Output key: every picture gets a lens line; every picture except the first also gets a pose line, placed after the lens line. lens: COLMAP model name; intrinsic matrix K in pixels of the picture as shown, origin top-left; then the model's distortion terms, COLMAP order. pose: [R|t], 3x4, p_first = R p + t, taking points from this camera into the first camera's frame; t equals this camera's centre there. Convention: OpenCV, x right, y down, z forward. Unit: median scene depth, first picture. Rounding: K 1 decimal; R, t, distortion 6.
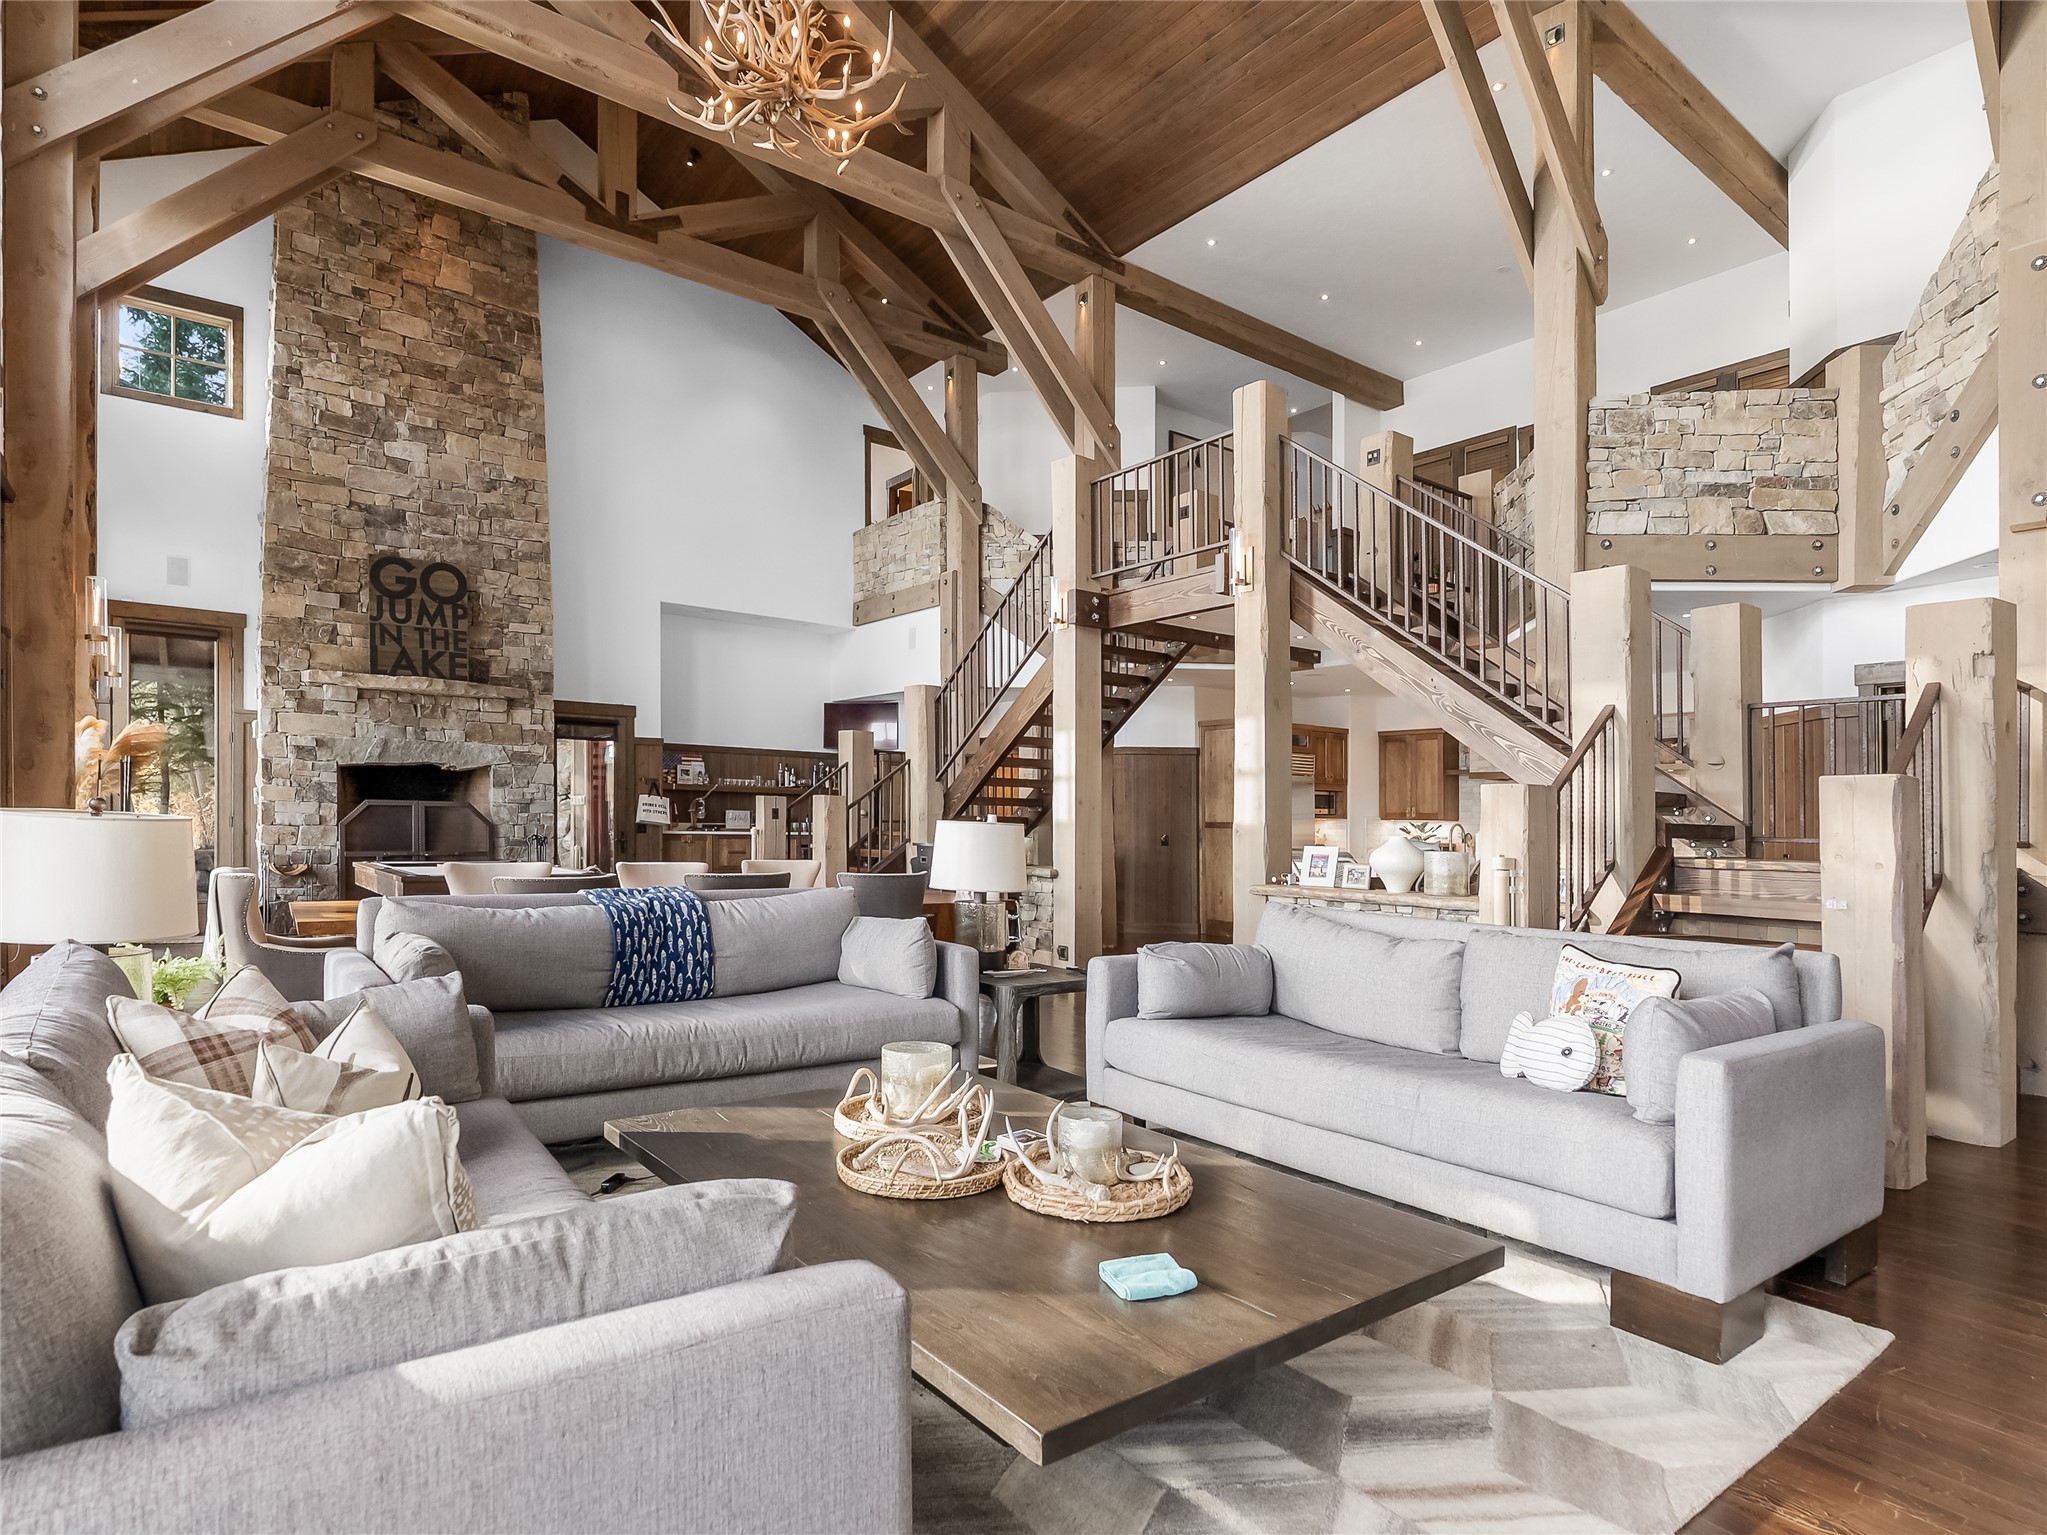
lens RADIAL K [[1121.2, 0, 1015.1], [0, 1121.2, 846.0], [0, 0, 1]] dist [-0.016666, 0.001364]
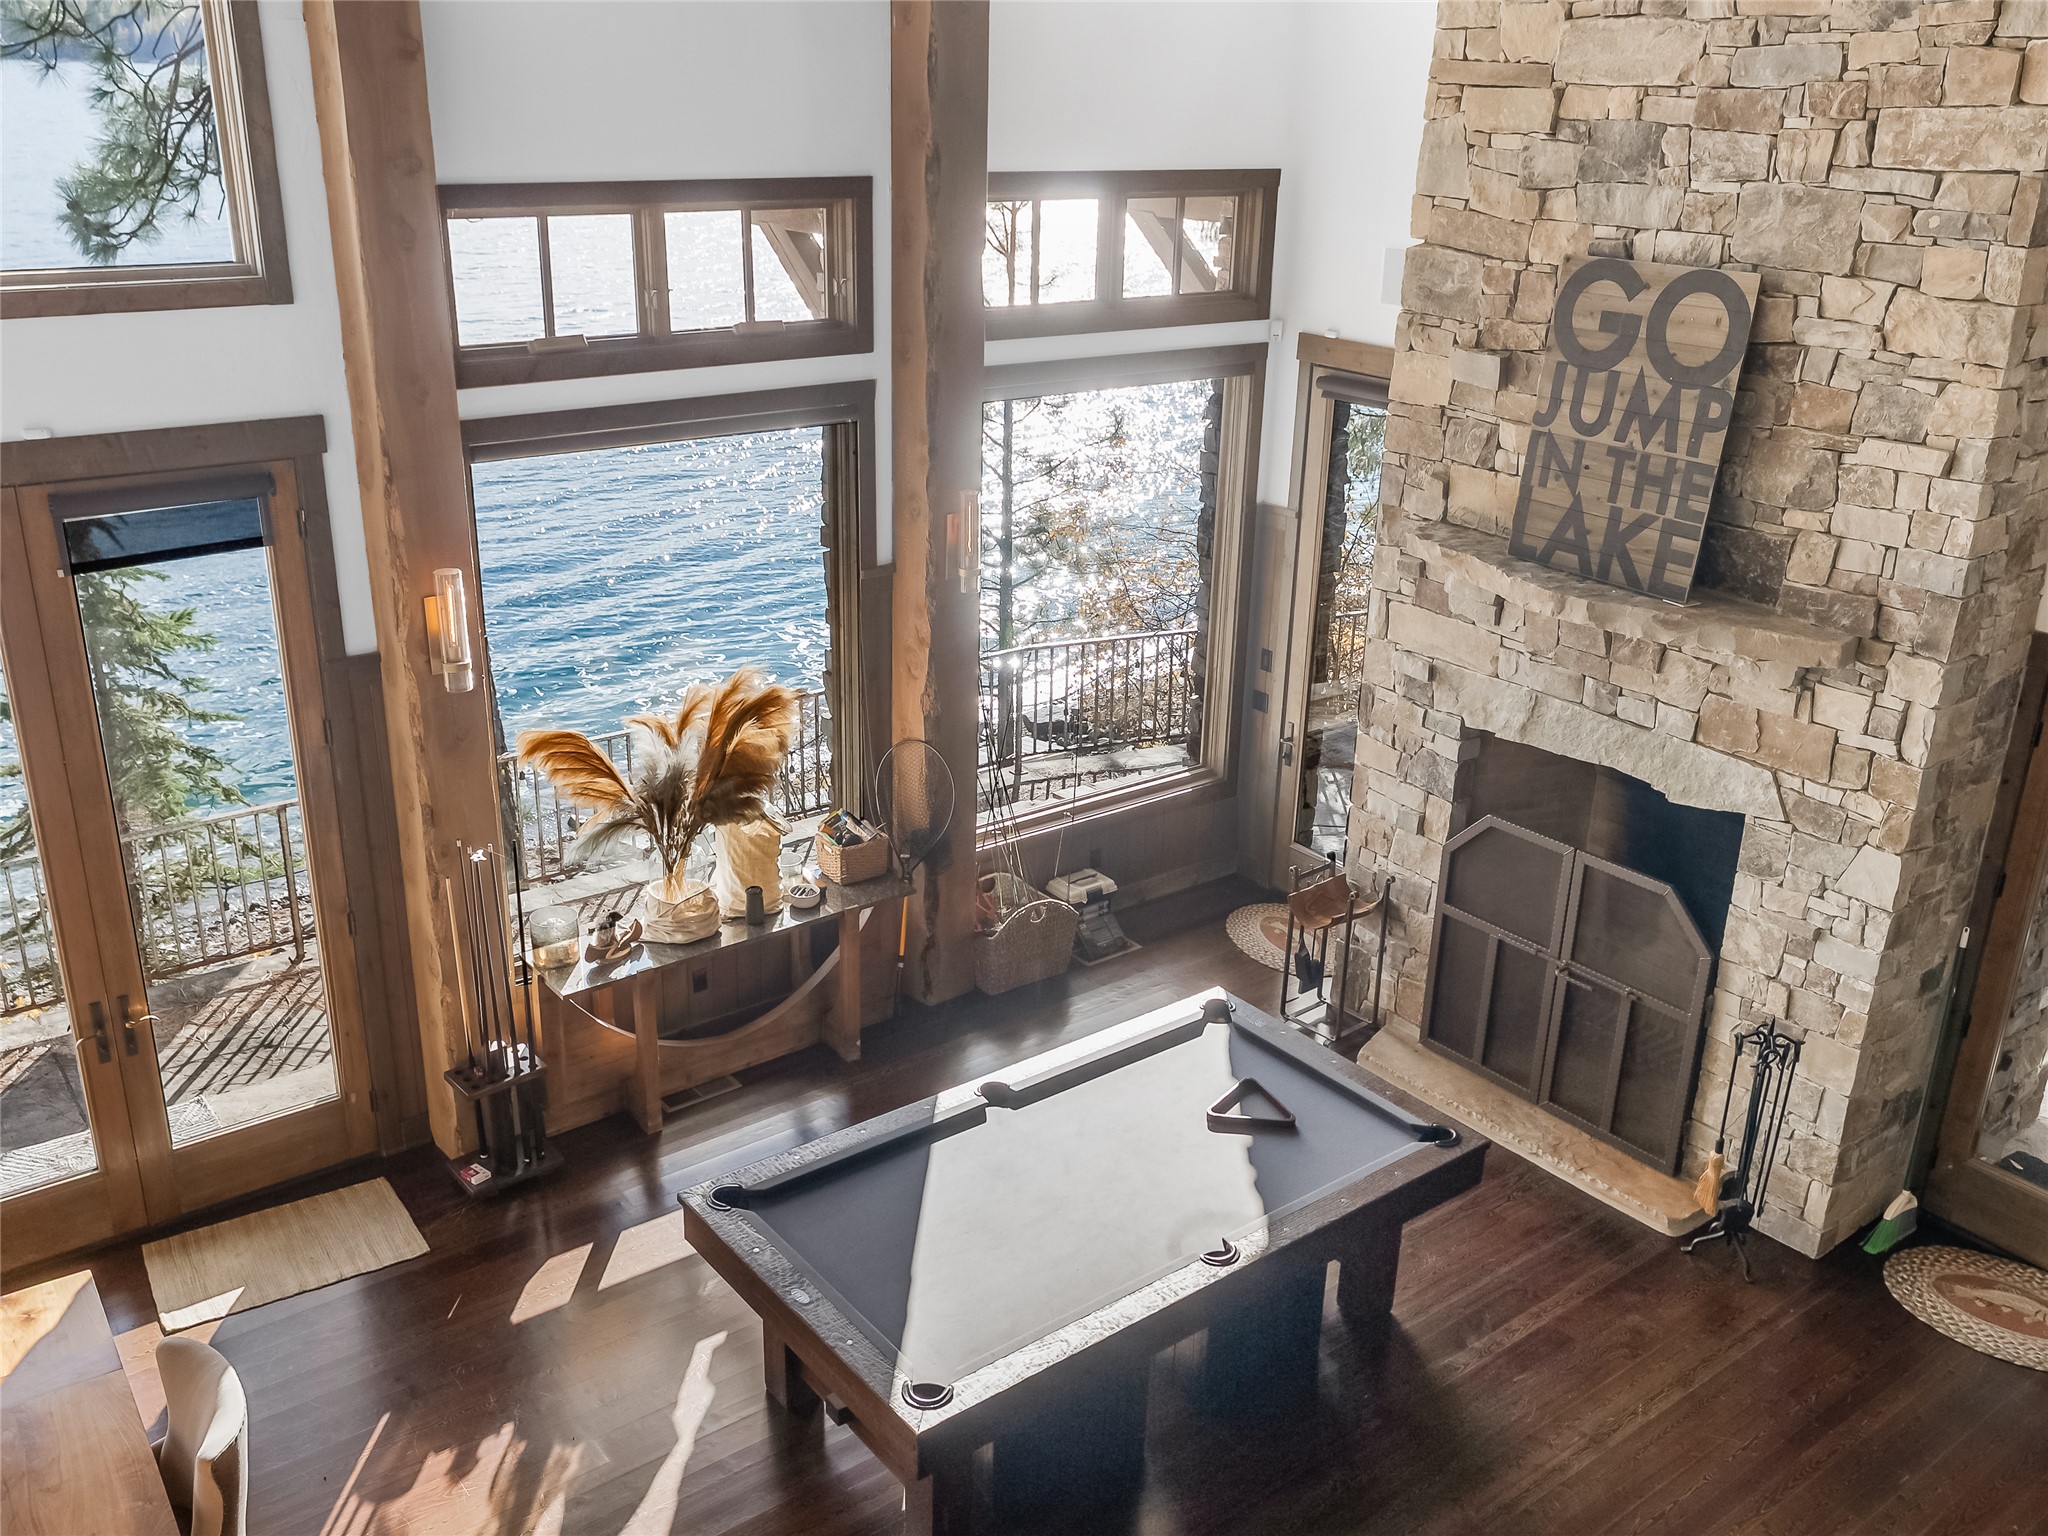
lens RADIAL K [[1783.1, 0, 1045.8], [0, 1783.1, 763.0], [0, 0, 1]] dist [-0.000026, 0.001337]
pose [[0.009659, 0.351535, -0.936125, 0.086608], [-0.039431, 0.935574, 0.350921, -0.300942], [0.999176, 0.033523, 0.022898, 0.780994]]
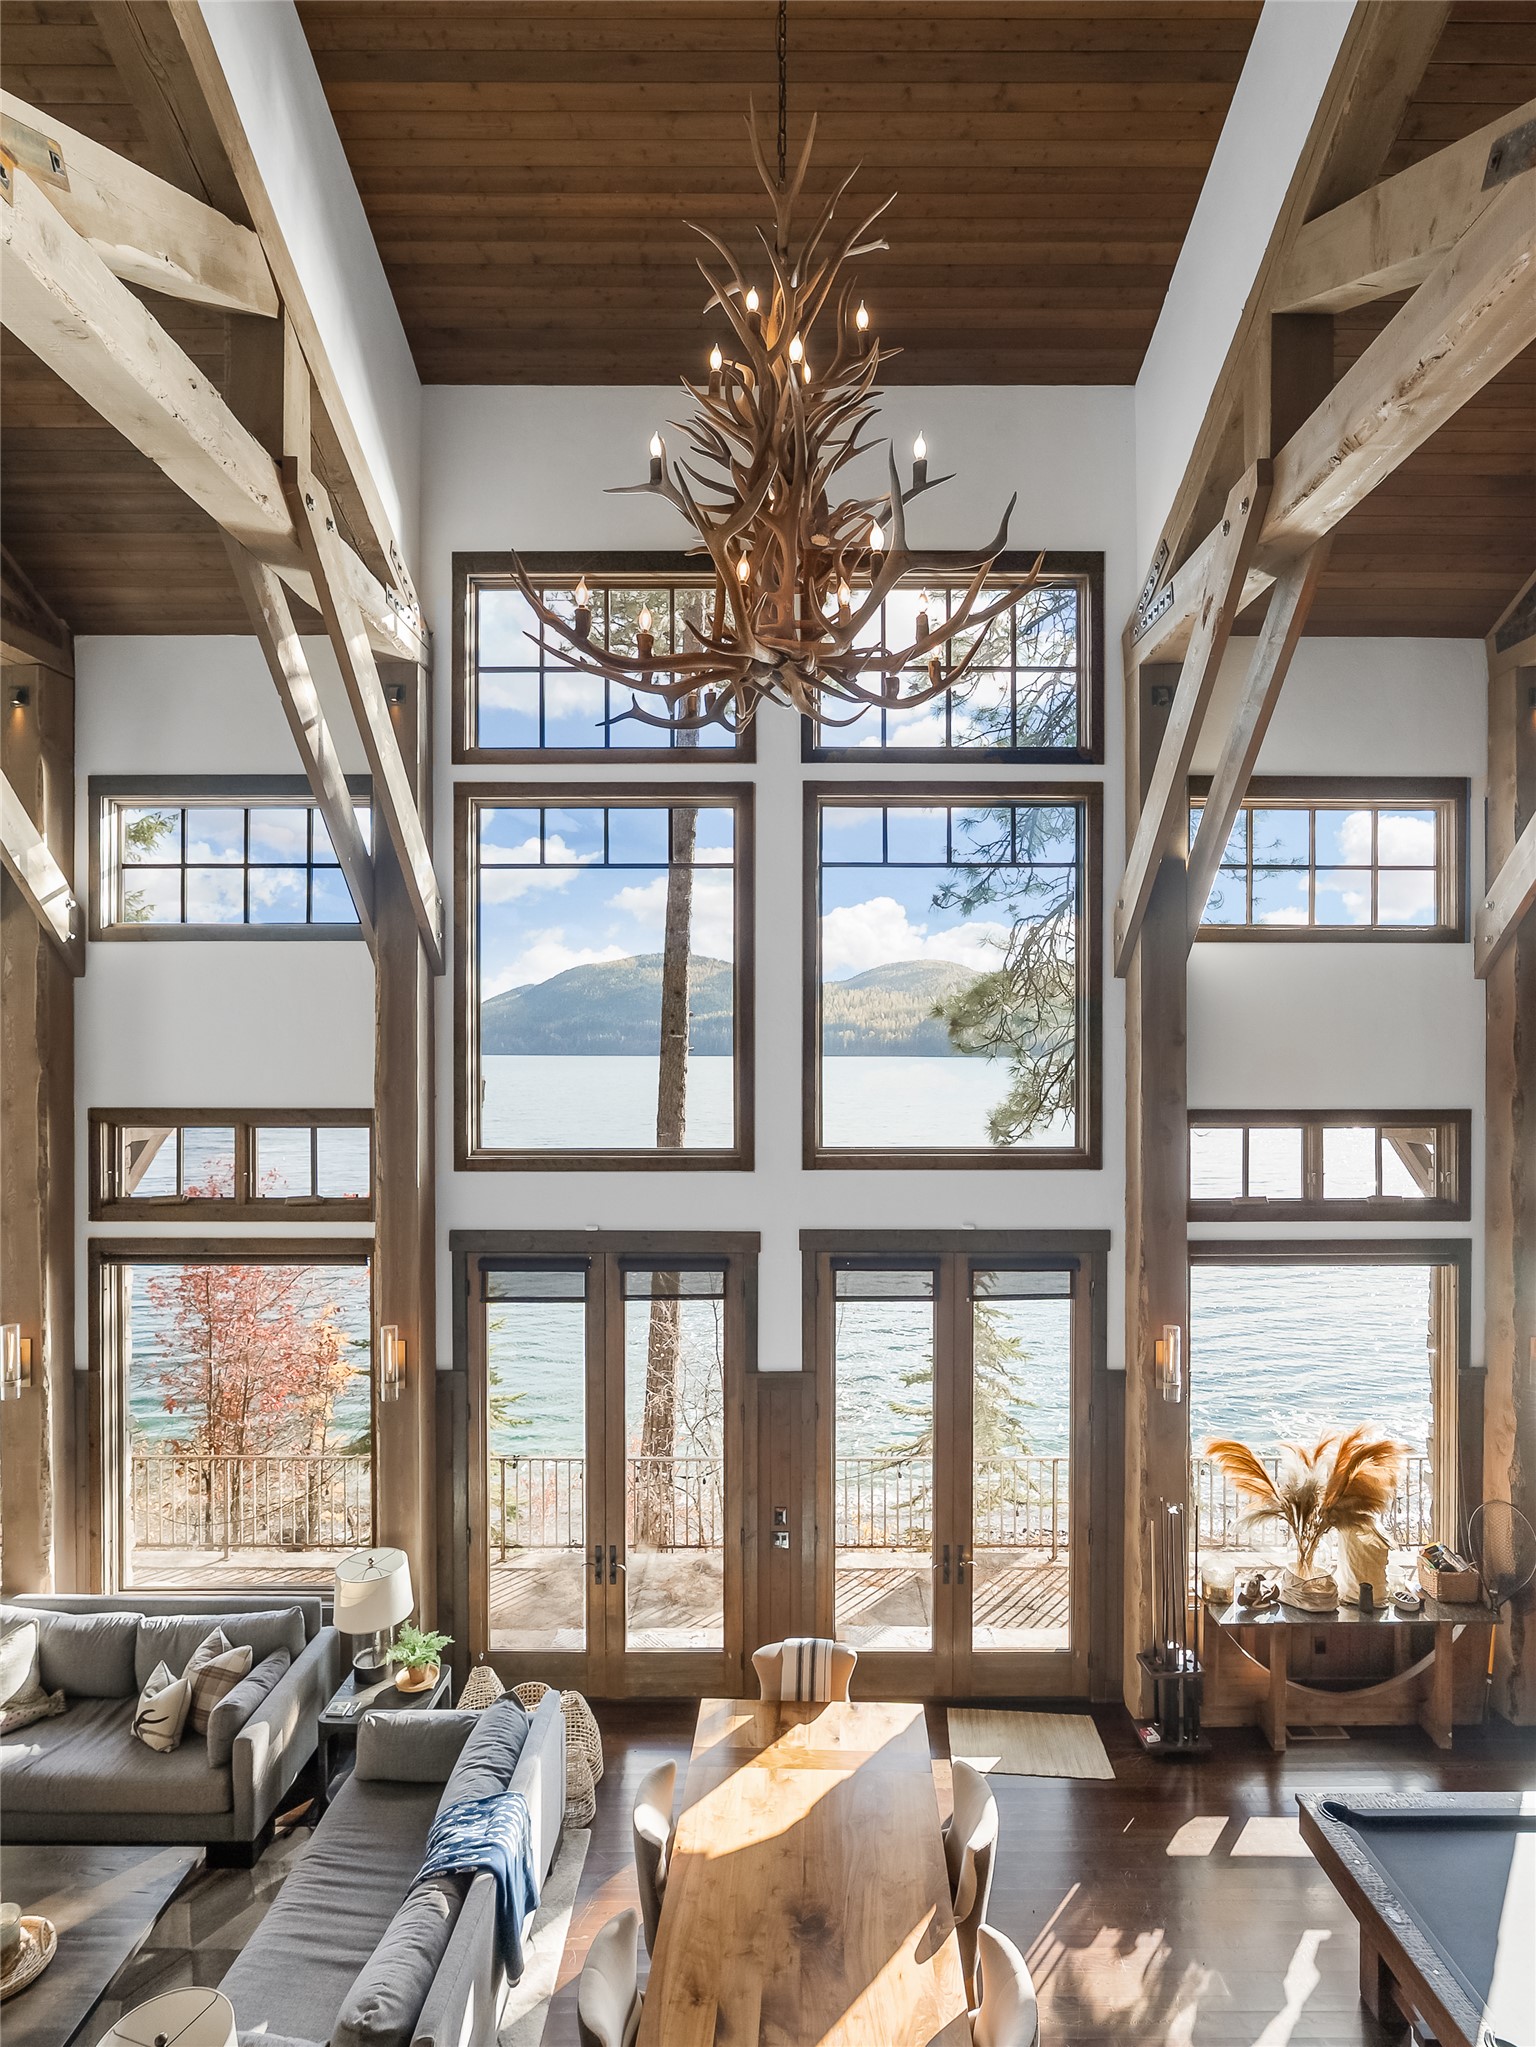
lens RADIAL K [[1069.7, 0, 777.5], [0, 1069.7, 1044.1], [0, 0, 1]] dist [-0.014127, 0.007716]
pose [[-0.614299, -0.015130, -0.788929, 0.120487], [-0.019130, 0.999808, -0.004278, -0.296898], [0.788842, 0.012464, -0.614470, 0.785924]]
